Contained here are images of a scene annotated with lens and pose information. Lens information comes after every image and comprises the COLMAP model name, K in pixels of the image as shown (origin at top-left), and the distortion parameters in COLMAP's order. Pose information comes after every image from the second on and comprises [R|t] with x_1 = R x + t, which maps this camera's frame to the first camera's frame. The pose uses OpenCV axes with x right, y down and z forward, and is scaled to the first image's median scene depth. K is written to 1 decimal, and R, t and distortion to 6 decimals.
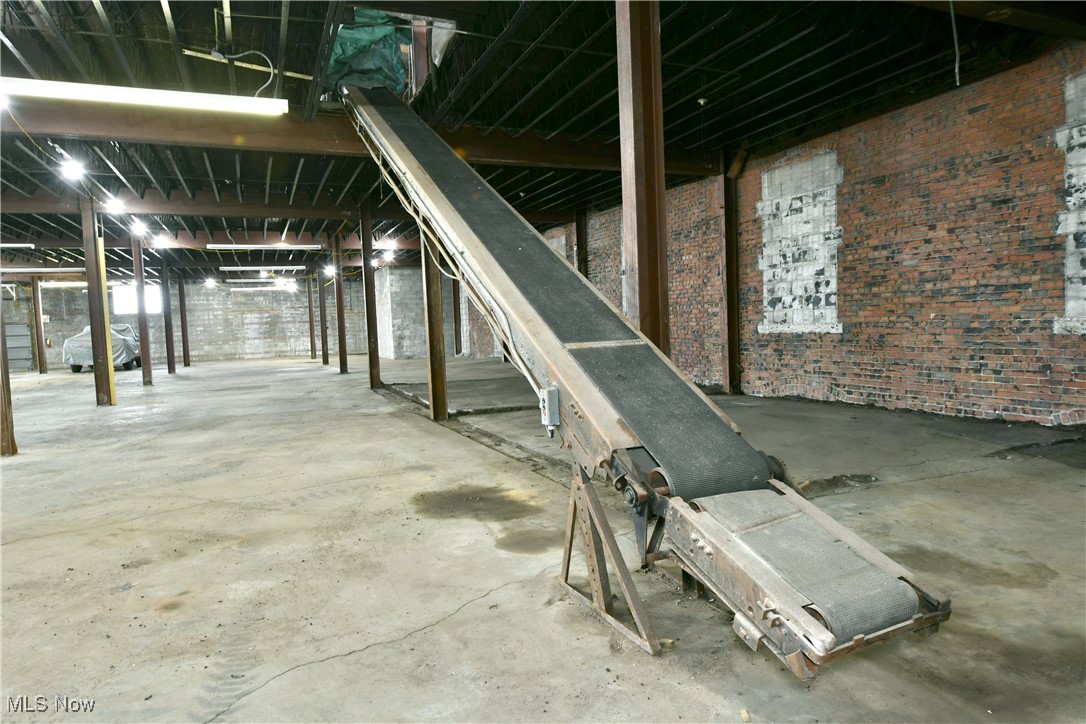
lens RADIAL K [[682.7, 0, 543.6], [0, 682.7, 352.7], [0, 0, 1]] dist [-0.014062, -0.003829]
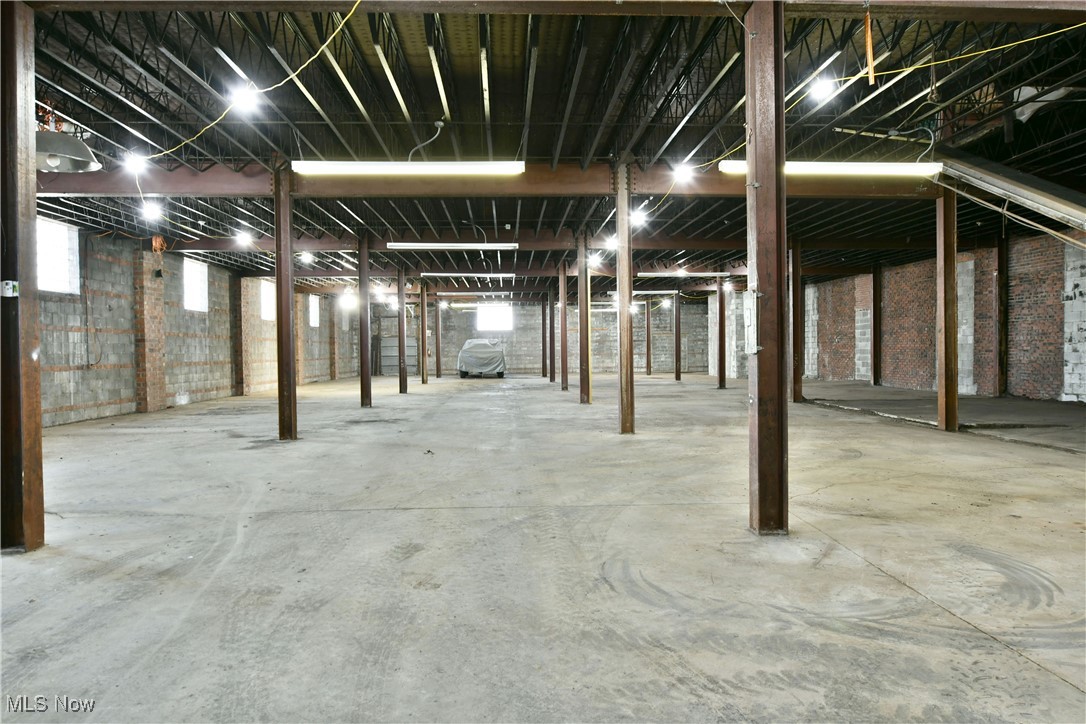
lens RADIAL K [[682.7, 0, 543.6], [0, 682.7, 352.7], [0, 0, 1]] dist [-0.014062, -0.003829]
pose [[0.940835, 0.029901, -0.337545, -0.393840], [-0.041268, 0.998795, -0.026548, 0.027565], [0.336344, 0.038907, 0.940935, -0.252854]]
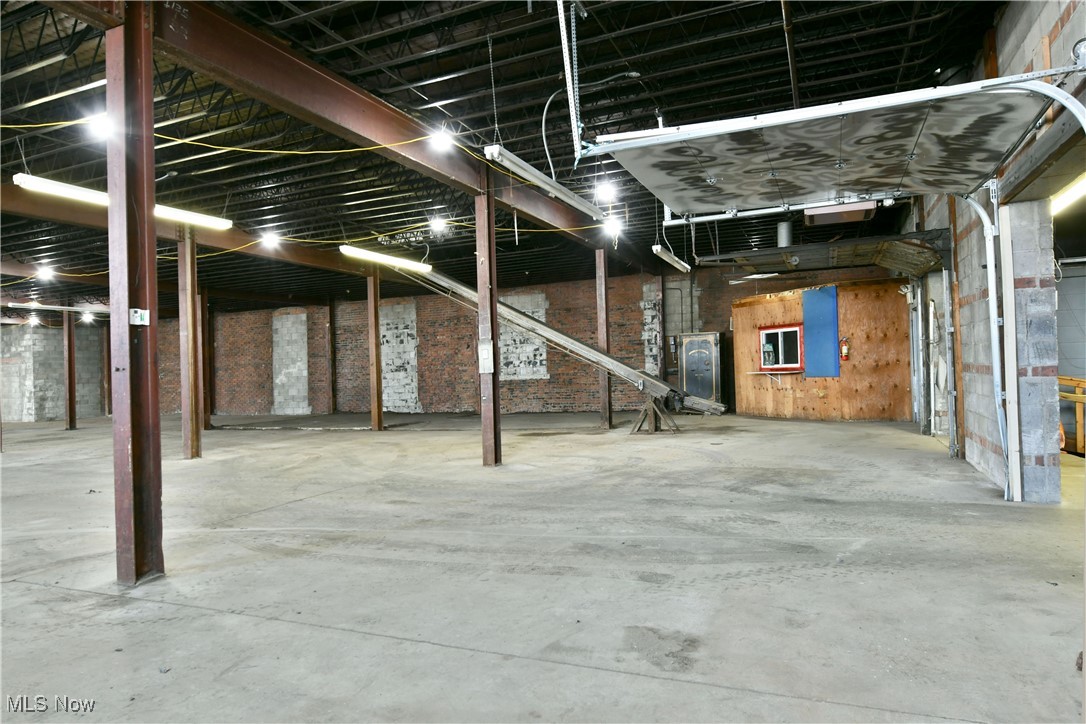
lens RADIAL K [[675.5, 0, 539.5], [0, 675.5, 367.9], [0, 0, 1]] dist [-0.017734, -0.002437]
pose [[0.716450, 0.010803, 0.697555, -0.994729], [0.043733, 0.997218, -0.060362, 0.060099], [-0.696267, 0.073752, 0.713984, -0.451955]]
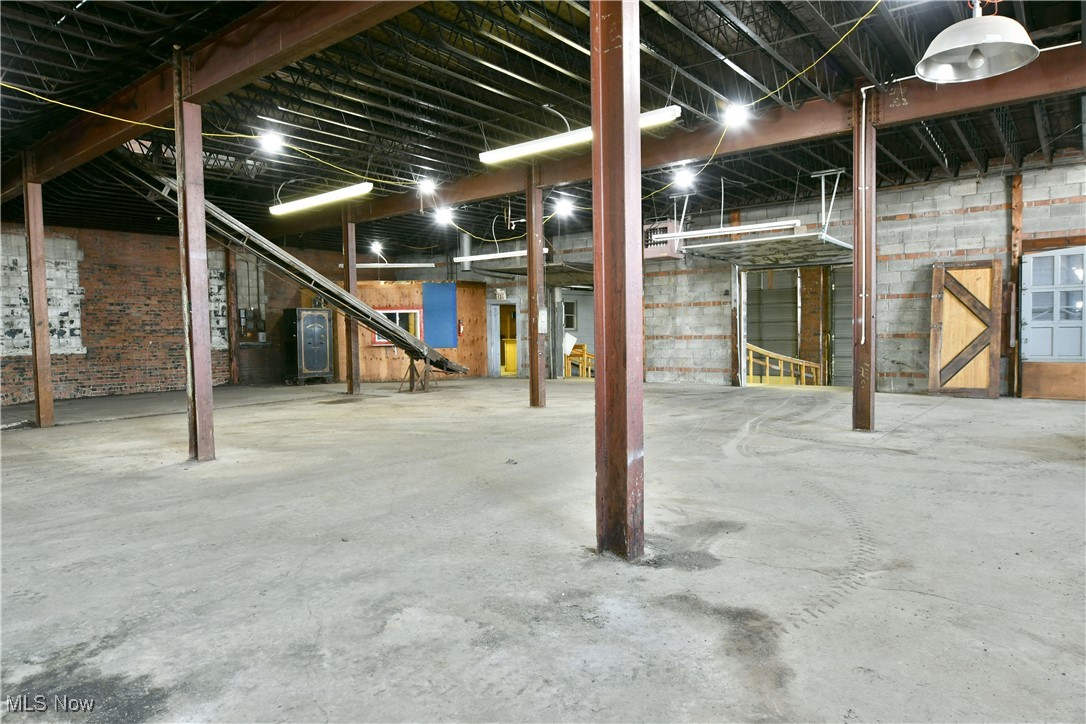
lens RADIAL K [[675.5, 0, 539.5], [0, 675.5, 367.9], [0, 0, 1]] dist [-0.017734, -0.002437]
pose [[-0.482329, 0.002786, 0.875985, -1.398314], [0.077296, 0.996230, 0.039392, 0.024548], [-0.872573, 0.086710, -0.480726, 0.789973]]
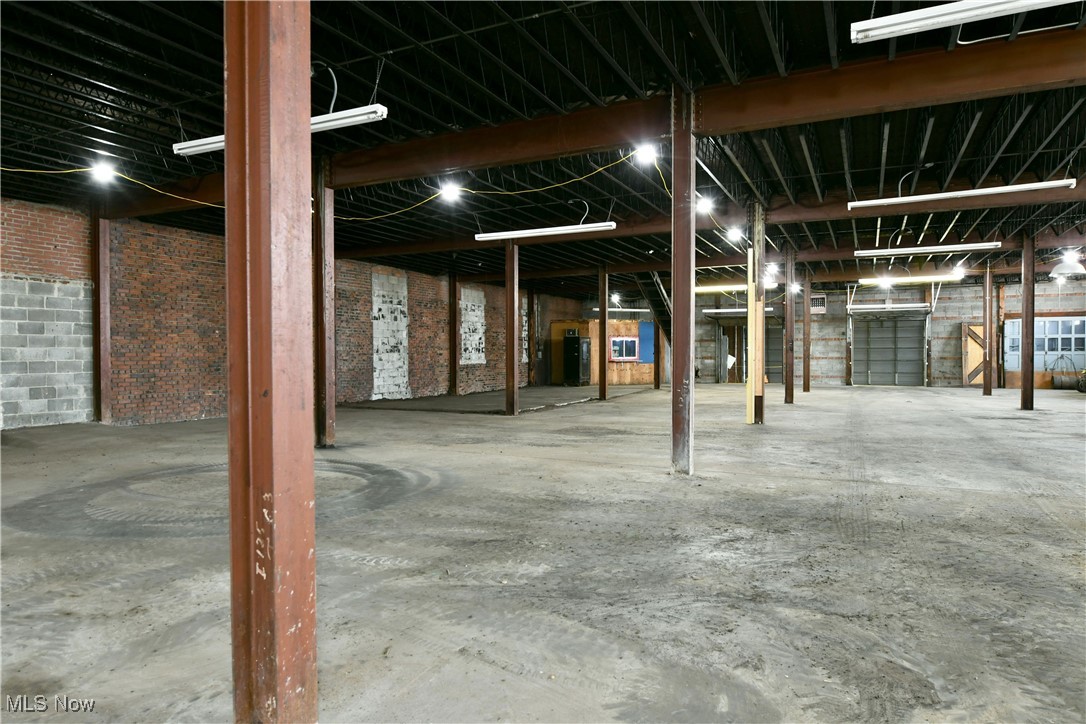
lens RADIAL K [[675.5, 0, 539.5], [0, 675.5, 367.9], [0, 0, 1]] dist [-0.017734, -0.002437]
pose [[-0.658765, 0.028306, 0.751816, -1.502000], [0.065762, 0.997634, 0.020061, -0.047733], [-0.749469, 0.062657, -0.659068, 2.387402]]
